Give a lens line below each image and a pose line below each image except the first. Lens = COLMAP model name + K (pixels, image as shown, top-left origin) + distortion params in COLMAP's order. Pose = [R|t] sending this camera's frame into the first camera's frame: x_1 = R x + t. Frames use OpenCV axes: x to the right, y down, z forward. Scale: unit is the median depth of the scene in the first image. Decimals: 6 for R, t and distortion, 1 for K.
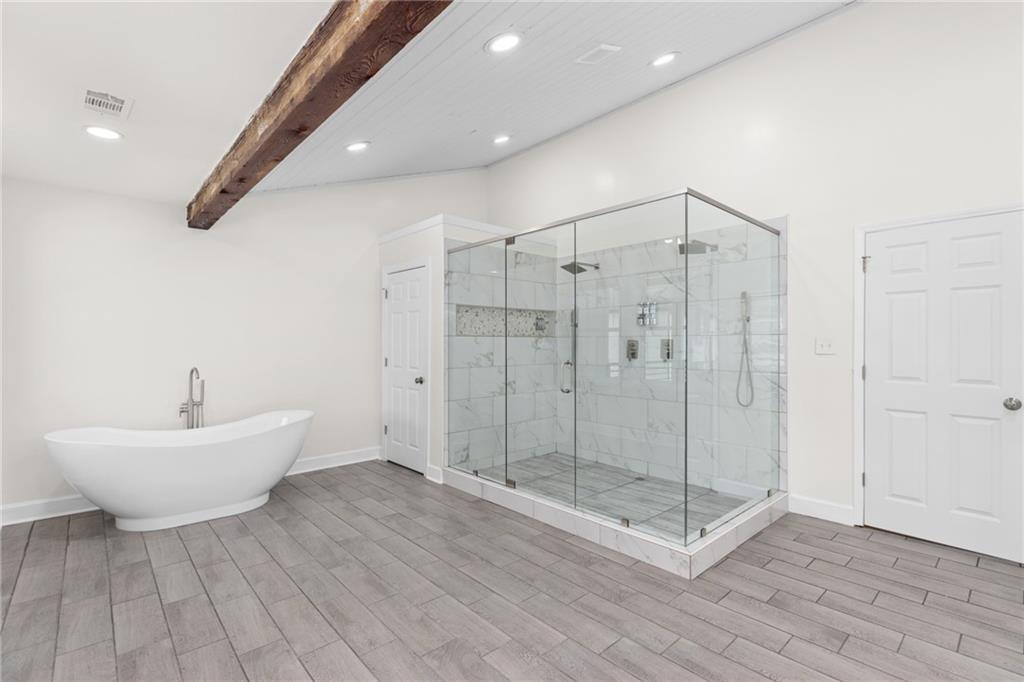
lens RADIAL K [[464.1, 0, 510.2], [0, 464.1, 344.1], [0, 0, 1]] dist [0.002771, 0.000600]
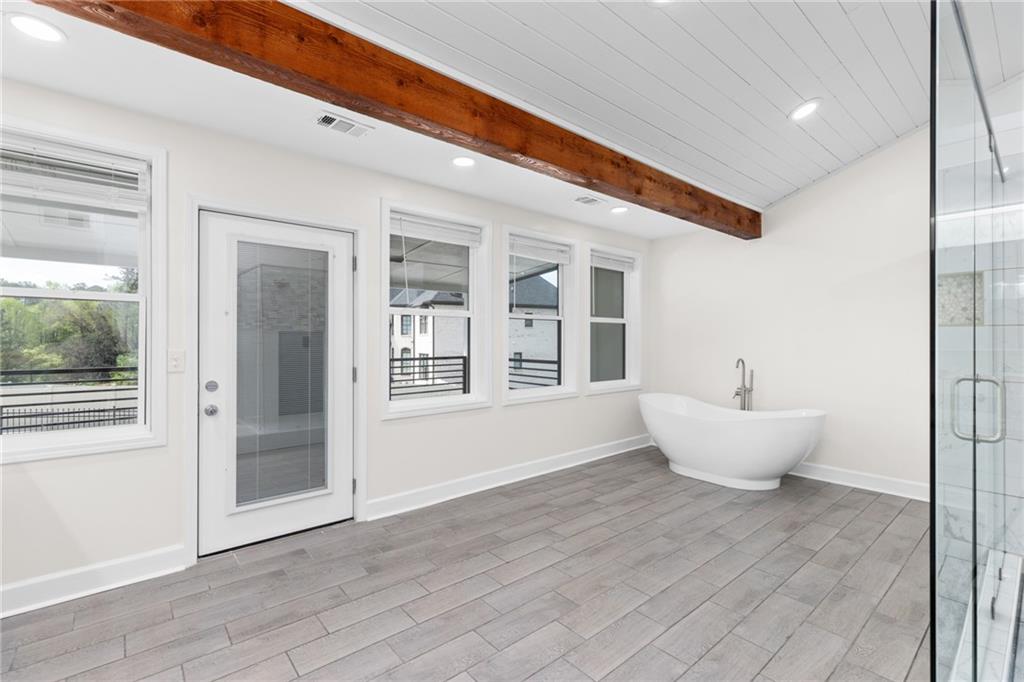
lens RADIAL K [[458.9, 0, 512.7], [0, 458.9, 335.5], [0, 0, 1]] dist [0.000770, -0.000111]
pose [[-0.026773, -0.006090, -0.999623, 0.583744], [-0.002108, 0.999980, -0.006036, 0.000850], [0.999639, 0.001945, -0.026786, 0.519709]]
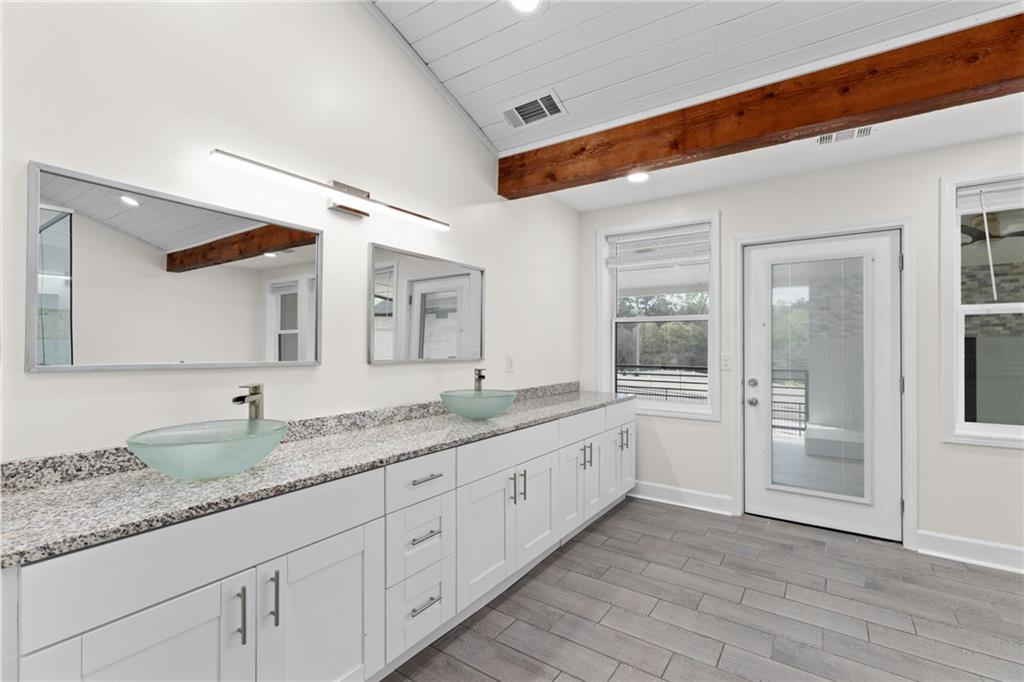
lens RADIAL K [[464.1, 0, 510.2], [0, 464.1, 344.1], [0, 0, 1]] dist [0.002771, 0.000600]
pose [[-0.973776, 0.000314, -0.227508, 0.556986], [0.000978, 0.999996, -0.002806, 0.001661], [0.227506, -0.002955, -0.973772, 0.851103]]
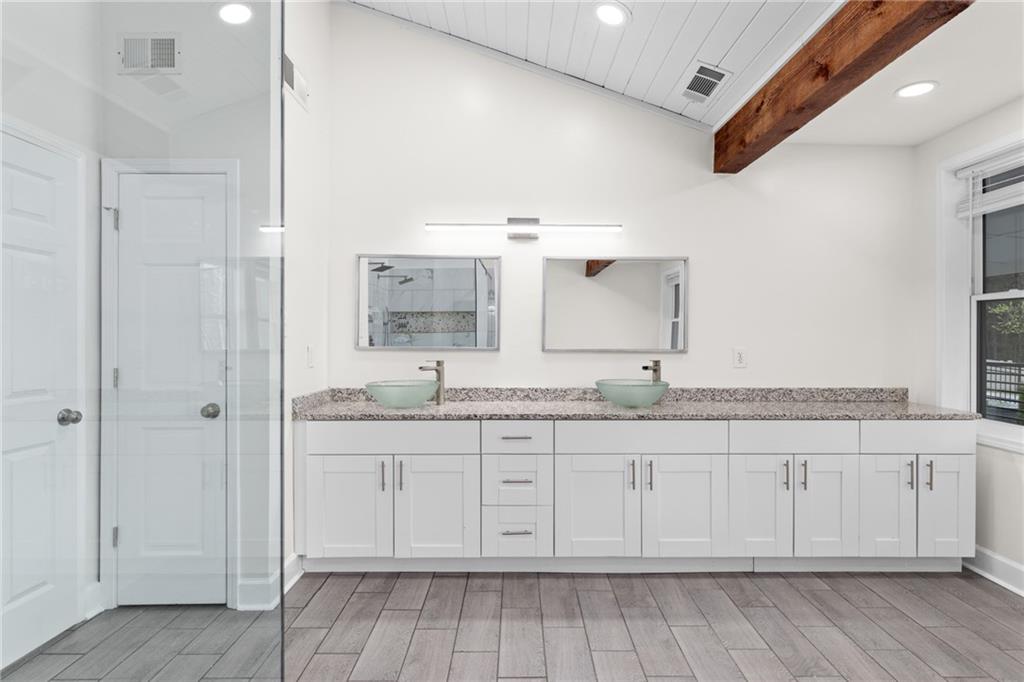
lens RADIAL K [[526.5, 0, 514.8], [0, 526.5, 337.9], [0, 0, 1]] dist [-0.001905, 0.000082]
pose [[-0.739781, 0.000466, 0.672847, -0.009713], [0.000682, 1.000000, 0.000057, 0.002984], [-0.672847, 0.000501, -0.739781, 0.905080]]
